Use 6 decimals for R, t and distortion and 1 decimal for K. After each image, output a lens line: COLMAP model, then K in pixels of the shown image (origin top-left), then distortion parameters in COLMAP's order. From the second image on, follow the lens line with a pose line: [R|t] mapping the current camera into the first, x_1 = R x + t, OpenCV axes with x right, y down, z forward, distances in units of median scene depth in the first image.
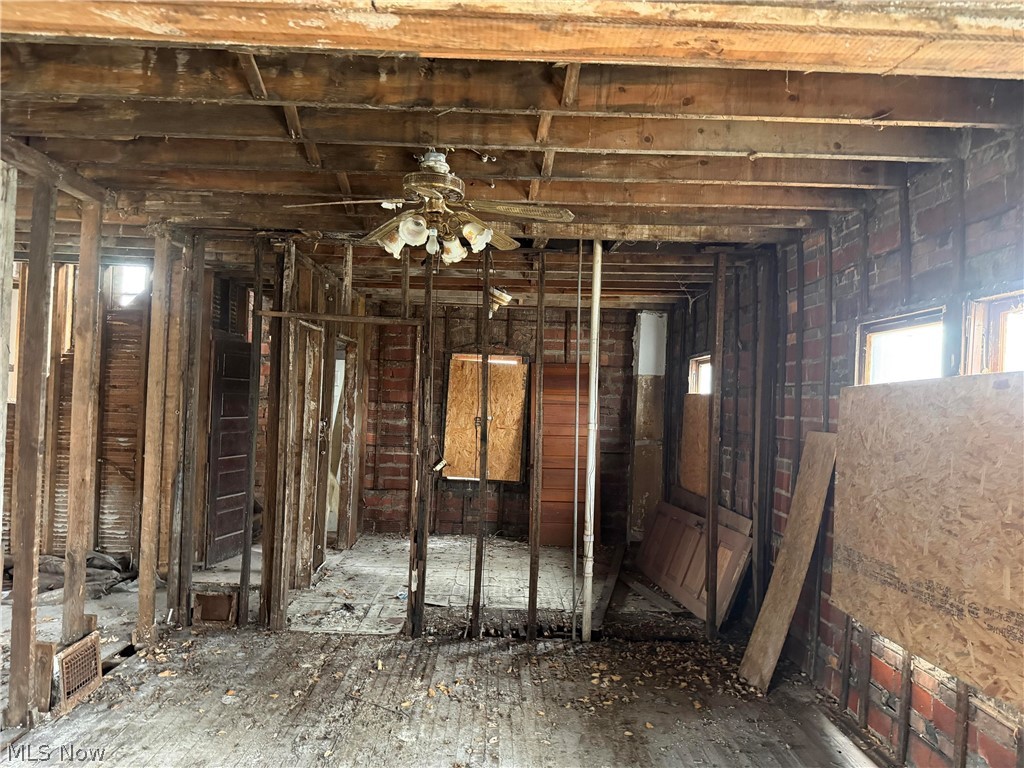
lens RADIAL K [[702.8, 0, 513.1], [0, 702.8, 383.9], [0, 0, 1]] dist [0.029444, -0.034206]
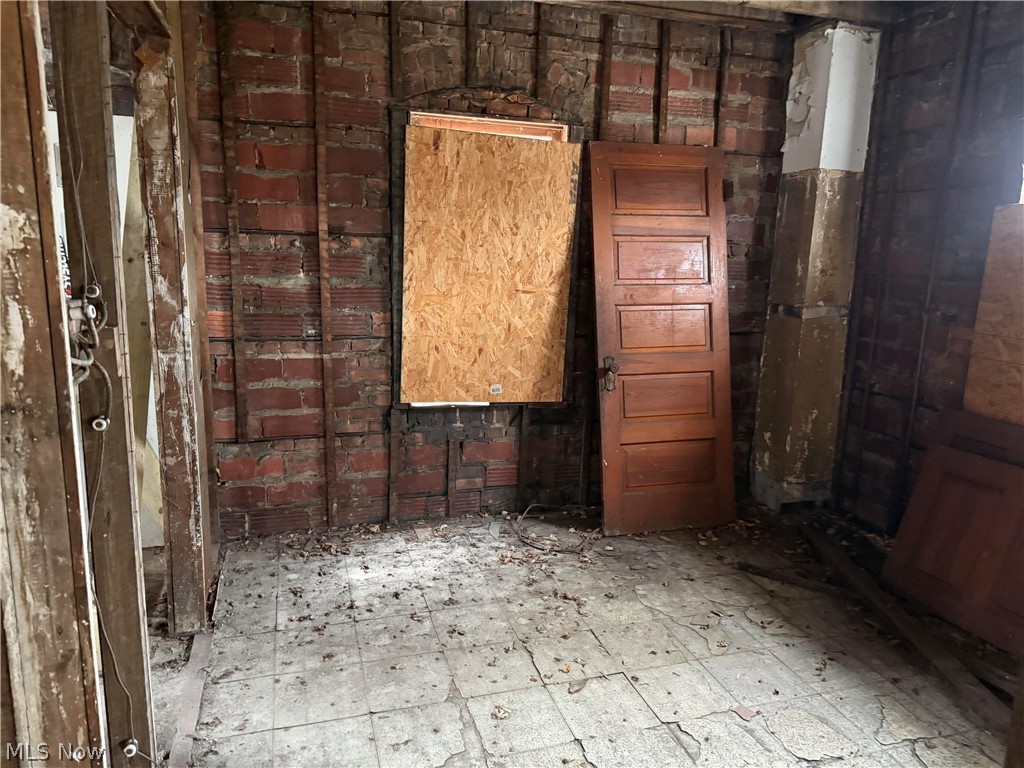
lens RADIAL K [[702.8, 0, 512.9], [0, 702.8, 390.7], [0, 0, 1]] dist [0.029444, -0.034206]
pose [[0.960699, -0.065430, 0.269770, -0.151271], [0.002235, 0.973616, 0.228183, 0.022247], [-0.277583, -0.218613, 0.935498, 0.561284]]
